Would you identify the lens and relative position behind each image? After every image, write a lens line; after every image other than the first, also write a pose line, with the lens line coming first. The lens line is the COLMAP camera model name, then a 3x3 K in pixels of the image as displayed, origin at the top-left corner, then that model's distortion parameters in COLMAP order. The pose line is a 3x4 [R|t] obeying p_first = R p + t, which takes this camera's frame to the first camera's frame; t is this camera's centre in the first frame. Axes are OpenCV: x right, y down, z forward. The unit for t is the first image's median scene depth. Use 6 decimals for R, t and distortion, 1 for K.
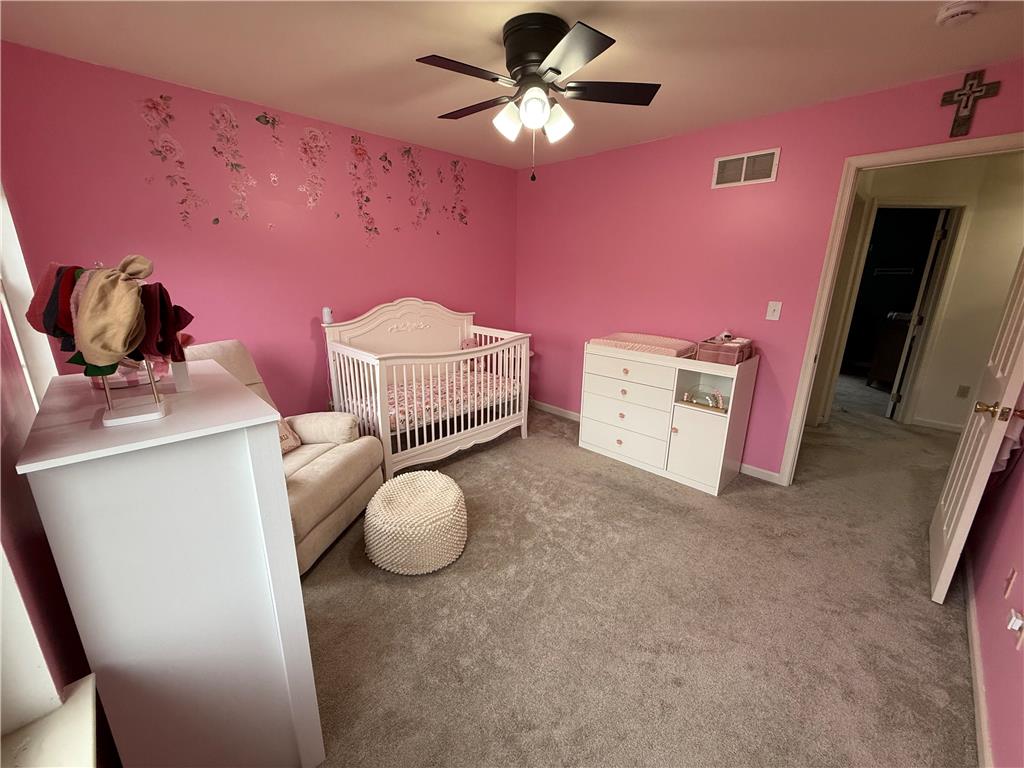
lens RADIAL K [[411.6, 0, 511.0], [0, 411.6, 384.5], [0, 0, 1]] dist [0.002607, 0.000466]
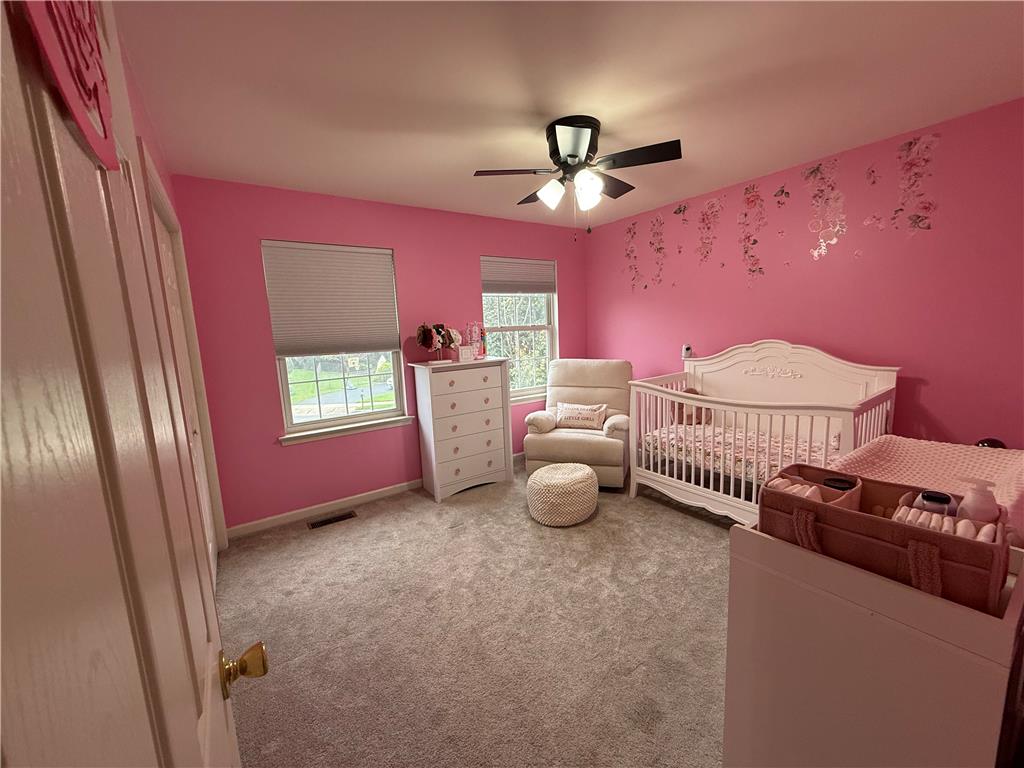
lens RADIAL K [[411.6, 0, 512.4], [0, 411.6, 384.0], [0, 0, 1]] dist [0.002607, 0.000466]
pose [[-0.194757, 0.137189, -0.971210, 0.800945], [-0.225982, 0.957256, 0.180534, -0.169447], [0.954464, 0.254637, -0.155430, 0.693506]]
